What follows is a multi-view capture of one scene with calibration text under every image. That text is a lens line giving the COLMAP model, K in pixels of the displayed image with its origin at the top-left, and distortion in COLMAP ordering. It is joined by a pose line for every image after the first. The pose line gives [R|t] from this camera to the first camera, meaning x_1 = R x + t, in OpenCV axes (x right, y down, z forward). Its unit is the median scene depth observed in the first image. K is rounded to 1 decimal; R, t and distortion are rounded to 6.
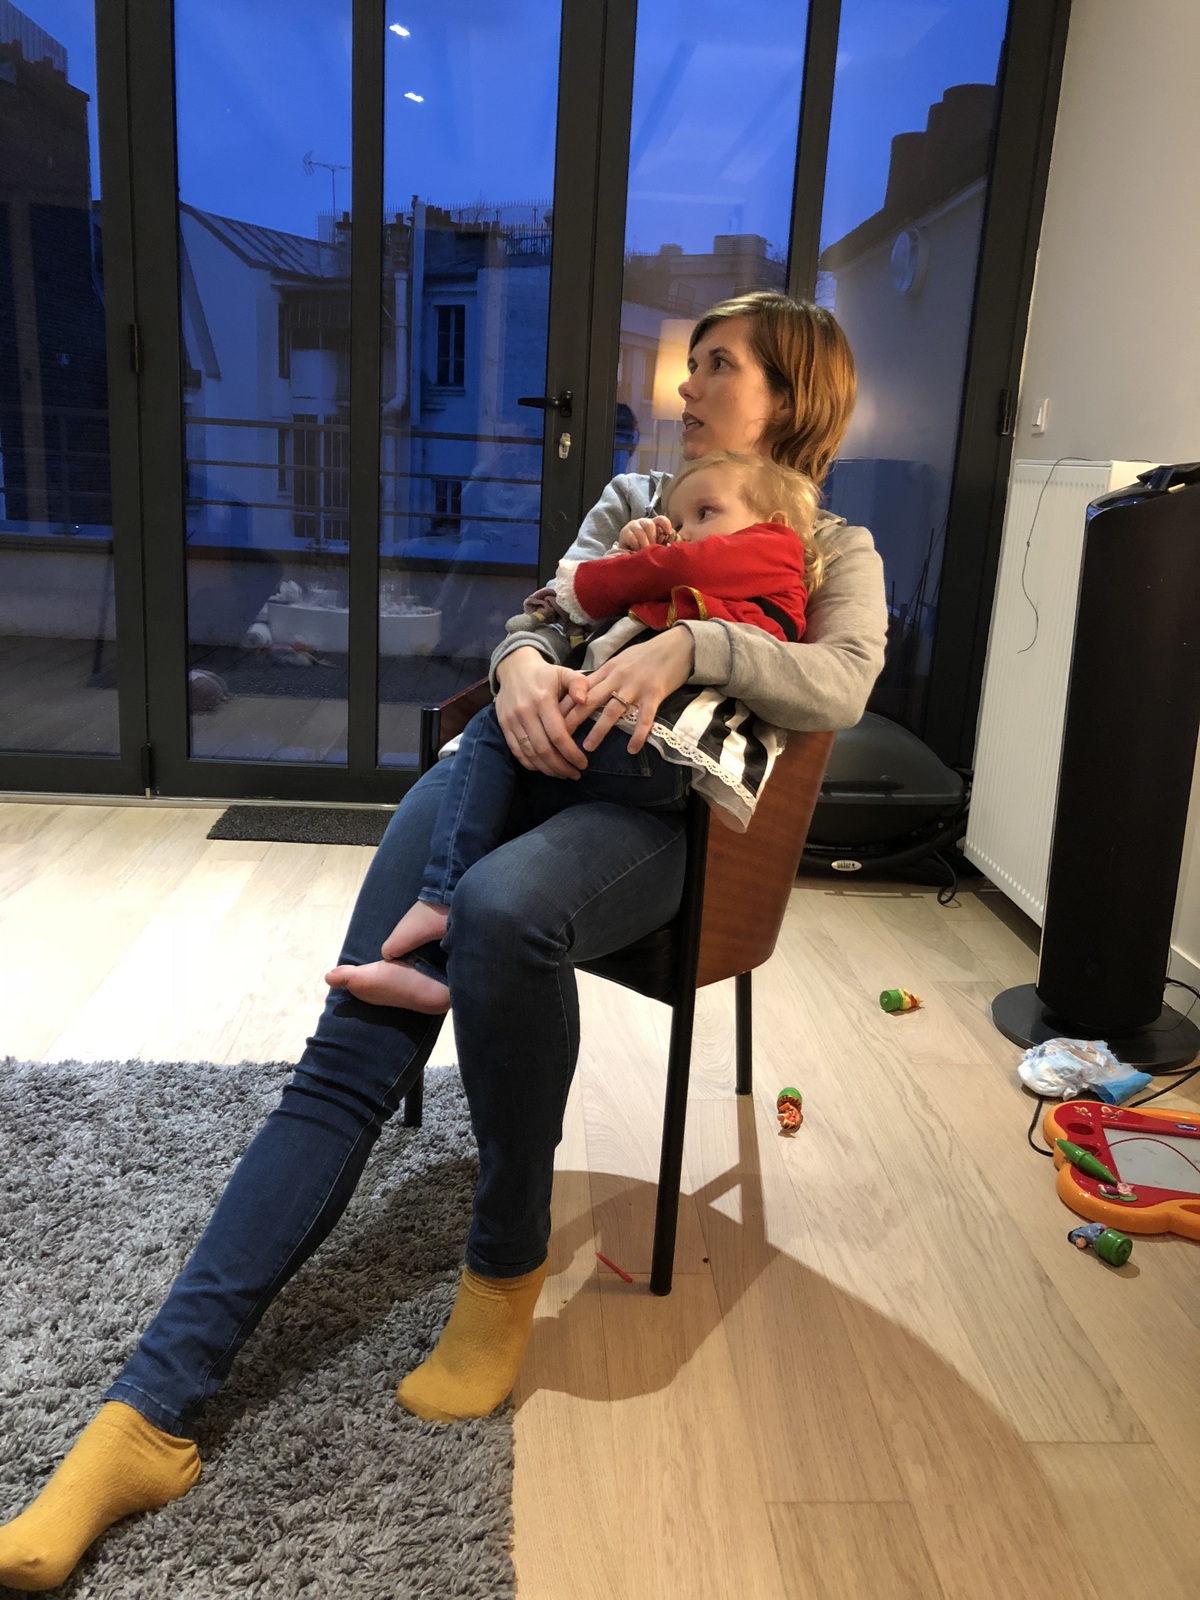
lens RADIAL K [[1303.4, 0, 602.4], [0, 1303.4, 798.1], [0, 0, 1]] dist [0.051810, -0.032827]
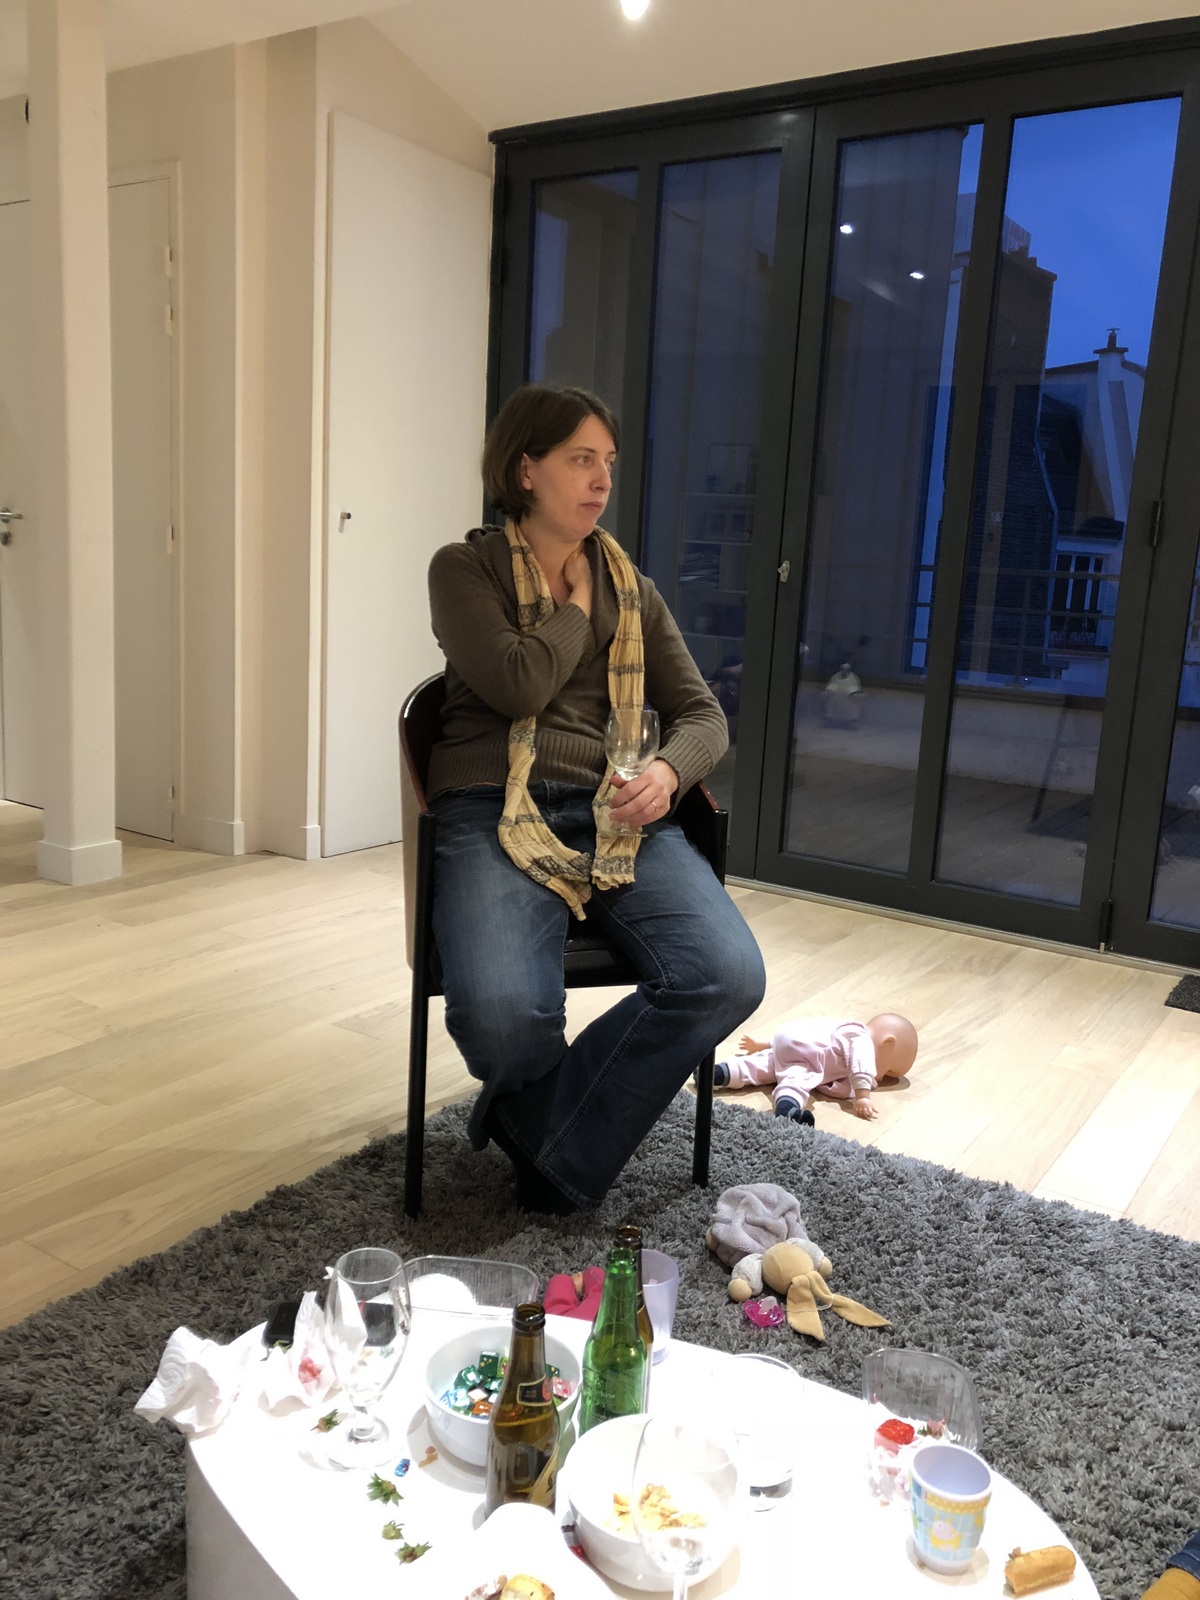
lens RADIAL K [[1303.4, 0, 600.2], [0, 1303.4, 801.6], [0, 0, 1]] dist [0.051810, -0.032827]
pose [[0.801235, 0.100697, -0.589816, -0.123560], [-0.160389, 0.985808, -0.049577, -0.004561], [0.576453, 0.134322, 0.806015, -0.107610]]
